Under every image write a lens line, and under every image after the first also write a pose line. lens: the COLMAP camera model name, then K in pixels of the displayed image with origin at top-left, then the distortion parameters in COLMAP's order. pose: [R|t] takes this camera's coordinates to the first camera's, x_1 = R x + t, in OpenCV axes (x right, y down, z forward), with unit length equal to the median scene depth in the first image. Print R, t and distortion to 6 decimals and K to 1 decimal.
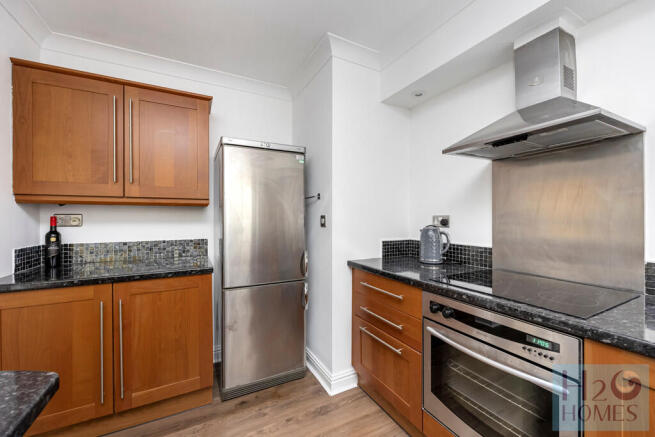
lens RADIAL K [[262.4, 0, 327.5], [0, 262.4, 218.5], [0, 0, 1]] dist [-0.000166, -0.000002]
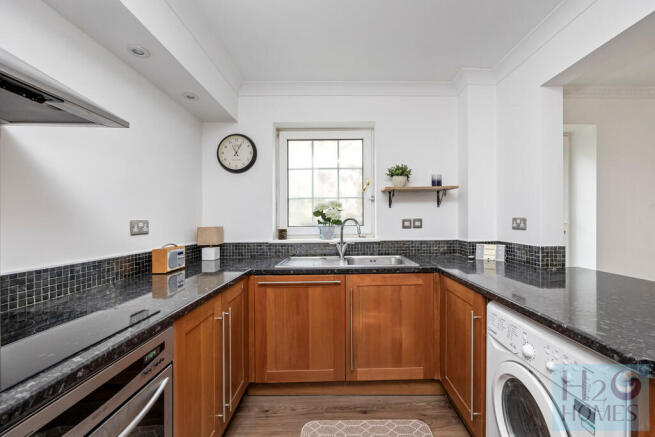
lens RADIAL K [[270.0, 0, 345.0], [0, 270.0, 219.5], [0, 0, 1]] dist [-0.000939, -0.000063]
pose [[-0.896823, 0.010116, 0.442275, -0.171020], [0.012877, 0.999912, 0.003239, -0.005810], [-0.442203, 0.008600, -0.896874, 1.059301]]
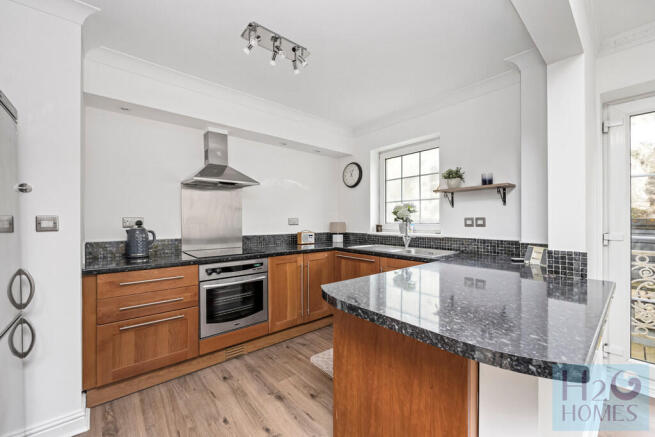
lens RADIAL K [[263.2, 0, 326.0], [0, 263.2, 221.0], [0, 0, 1]] dist [-0.001560, -0.000132]
pose [[-0.219187, -0.004144, 0.975674, -1.367358], [0.008684, 0.999943, 0.006198, 0.004830], [-0.975644, 0.009831, -0.219139, 0.609630]]
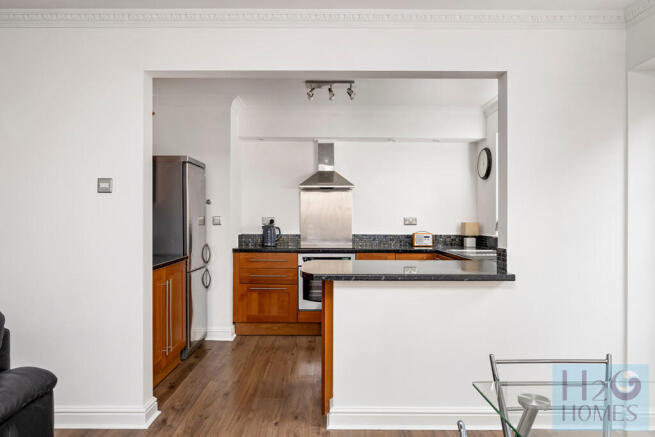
lens RADIAL K [[467.7, 0, 327.5], [0, 467.7, 218.5], [0, 0, 1]] dist [0.003533, 0.000267]
pose [[0.452497, 0.001071, 0.891765, -2.890643], [0.003927, 0.999987, -0.003194, 0.008496], [-0.891757, 0.004948, 0.452487, -0.904241]]
